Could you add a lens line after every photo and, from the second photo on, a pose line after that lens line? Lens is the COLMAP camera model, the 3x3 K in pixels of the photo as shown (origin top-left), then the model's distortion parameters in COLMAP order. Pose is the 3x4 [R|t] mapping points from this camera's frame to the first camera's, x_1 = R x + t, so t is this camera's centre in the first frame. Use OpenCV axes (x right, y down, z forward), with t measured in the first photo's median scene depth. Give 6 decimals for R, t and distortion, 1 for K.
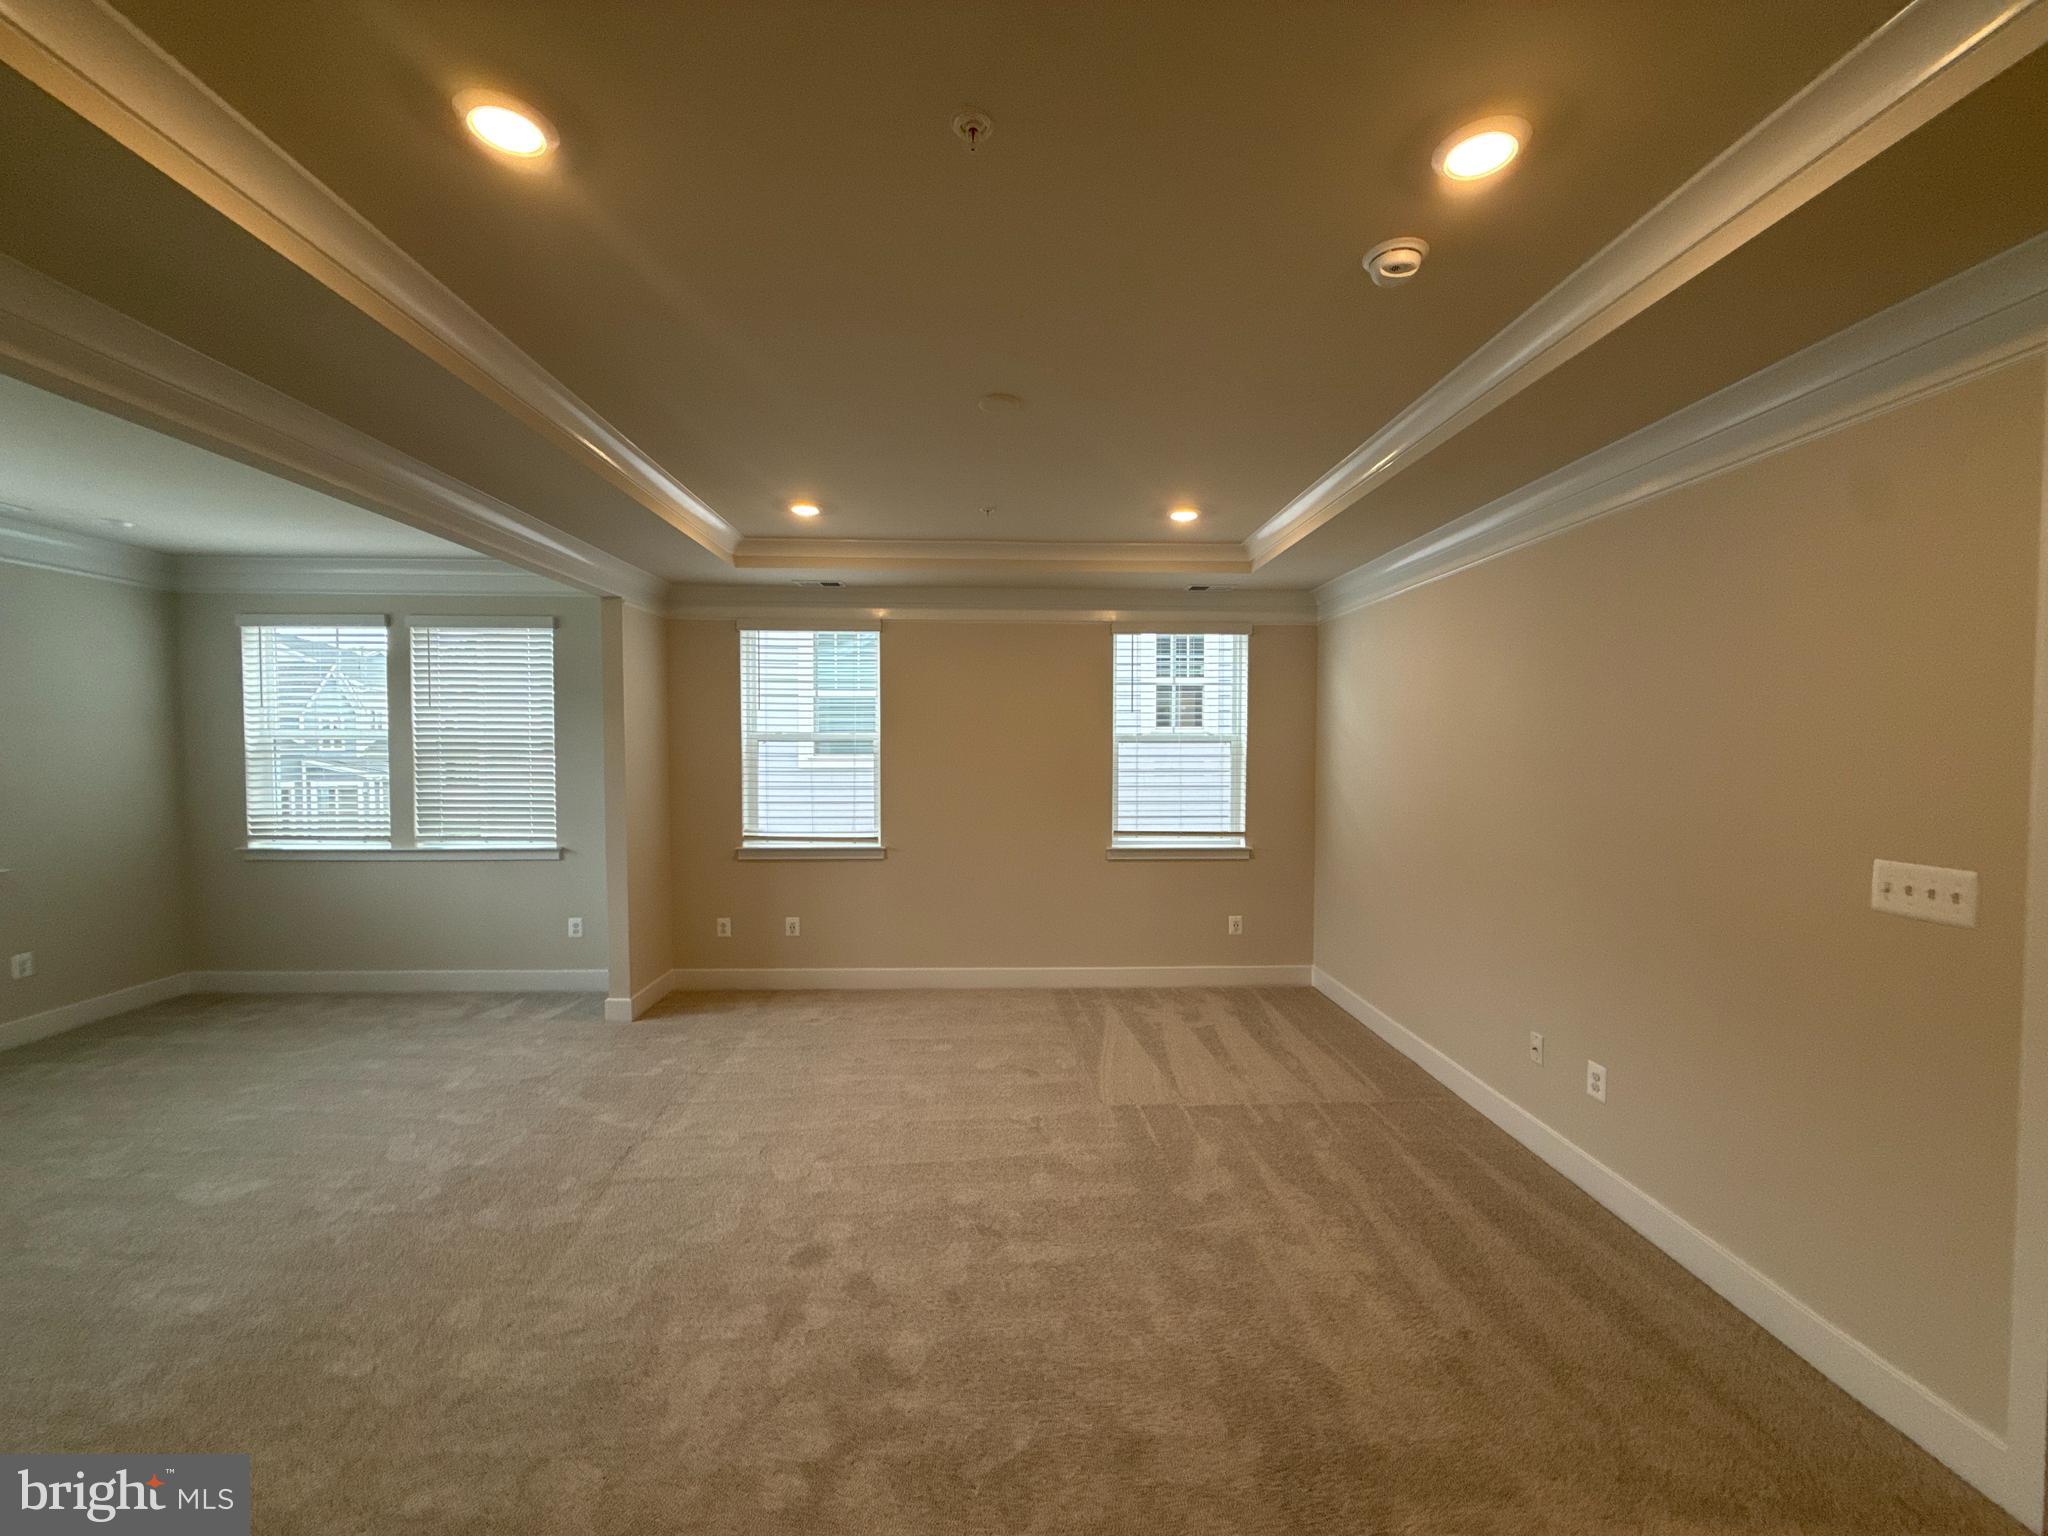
lens RADIAL K [[821.1, 0, 1020.7], [0, 821.1, 771.9], [0, 0, 1]] dist [0.001233, -0.000195]
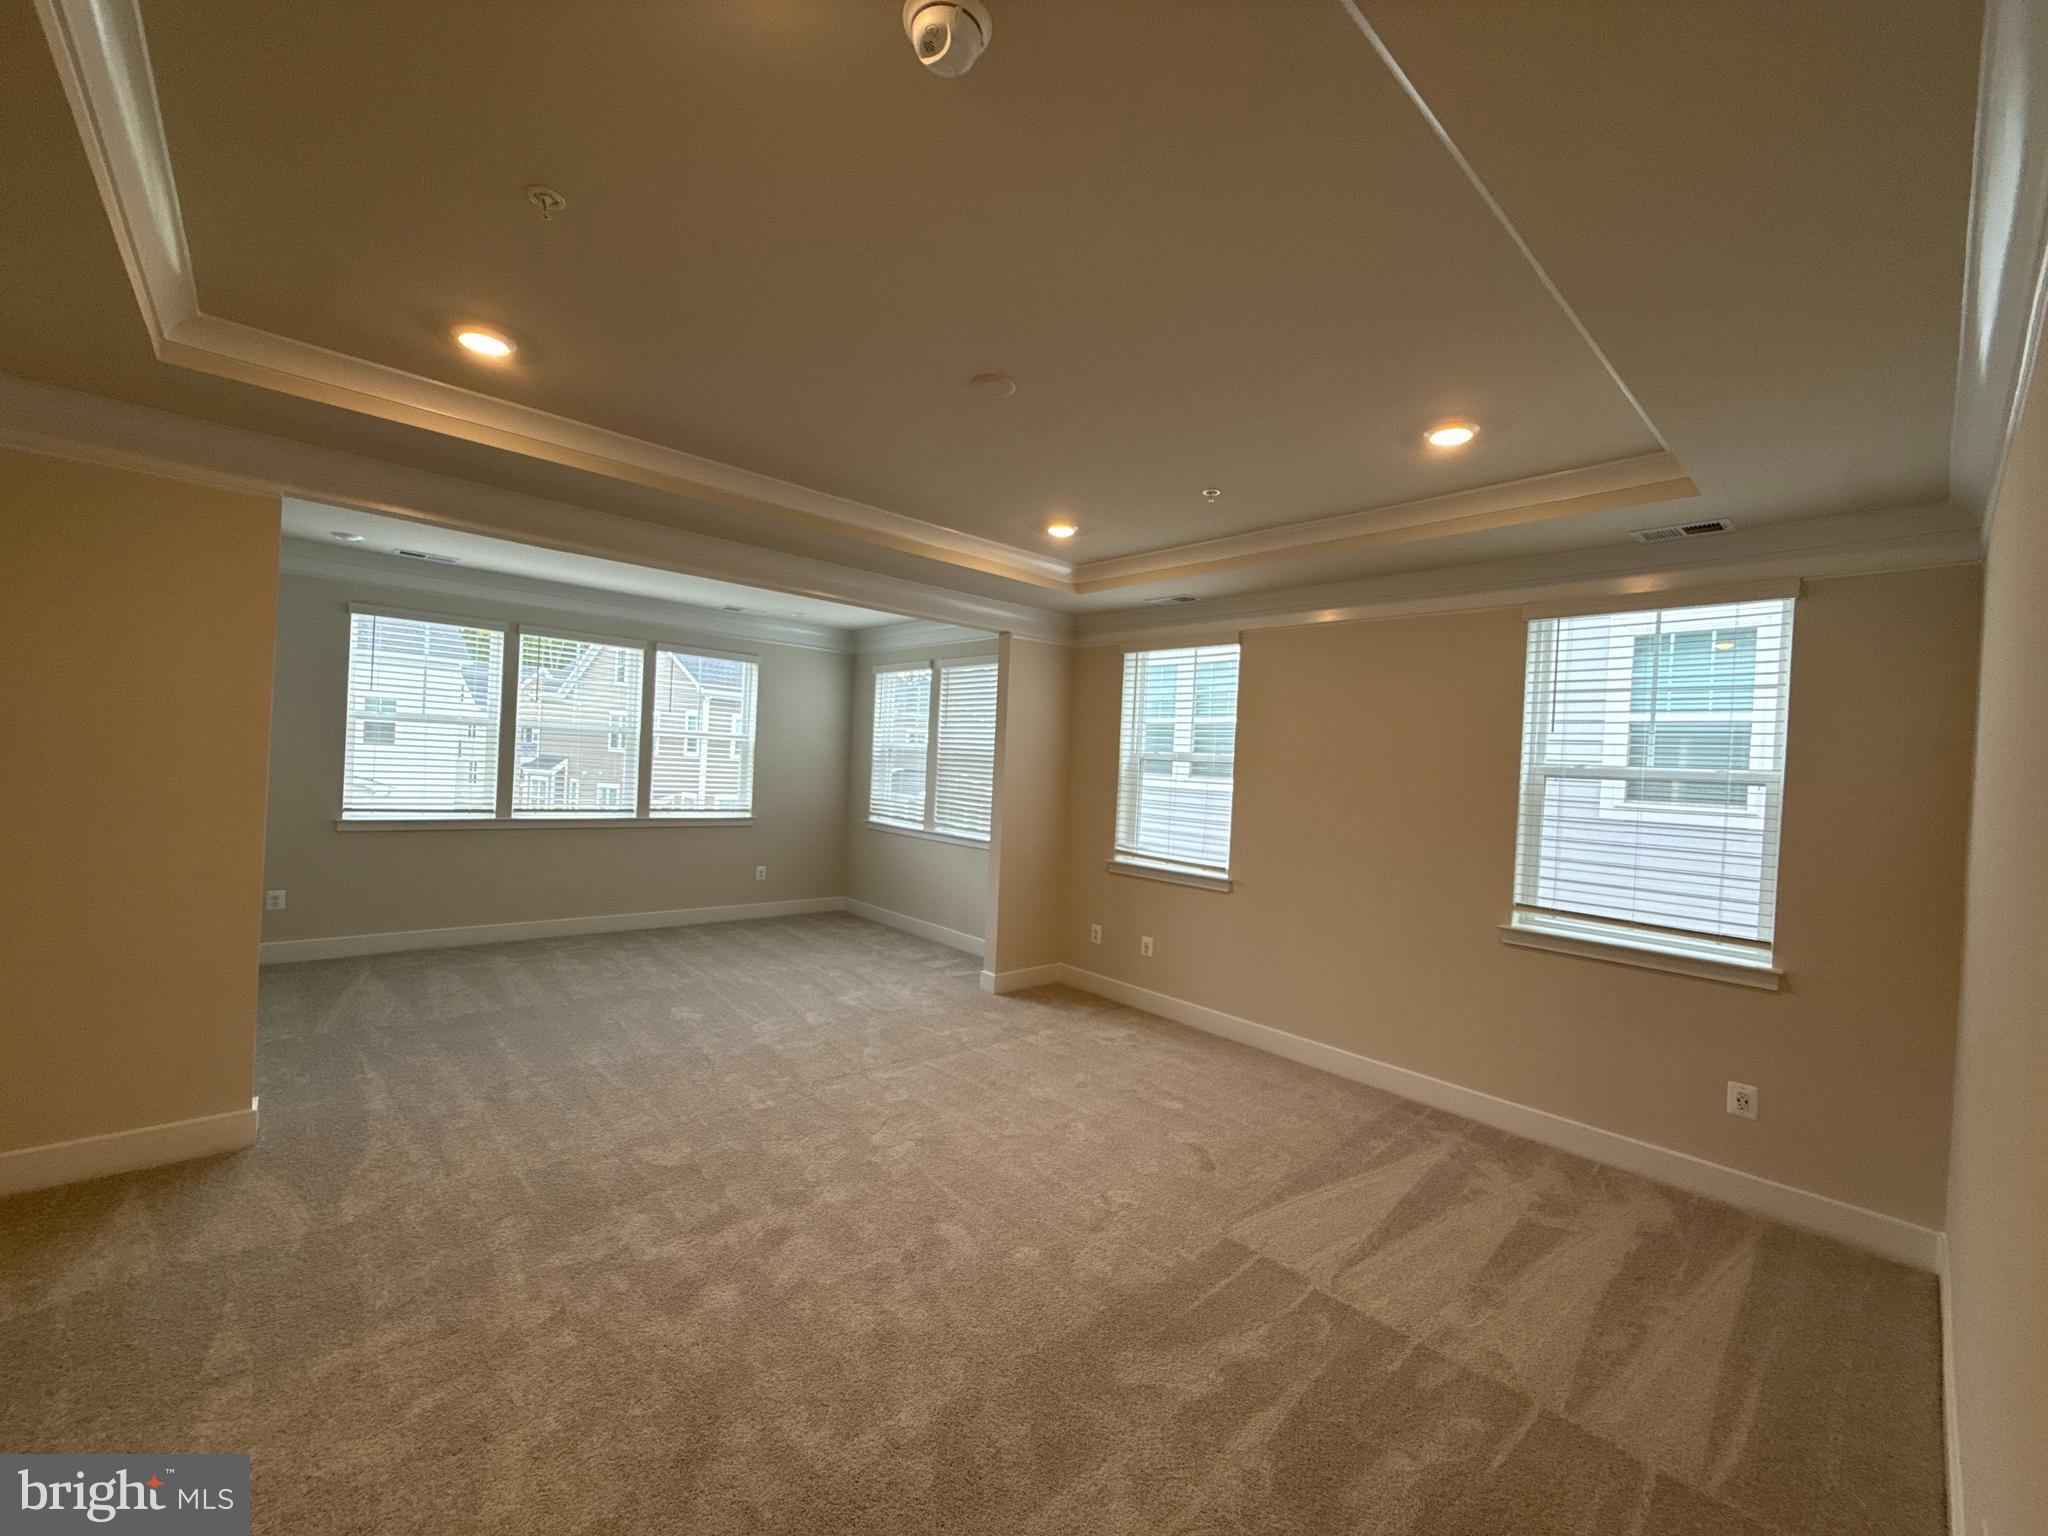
lens RADIAL K [[821.1, 0, 1020.7], [0, 821.1, 771.9], [0, 0, 1]] dist [0.001233, -0.000195]
pose [[0.643912, 0.039915, -0.764058, 0.402101], [-0.071567, 0.997402, -0.008209, -0.003546], [0.761745, 0.059967, 0.645095, 0.245628]]
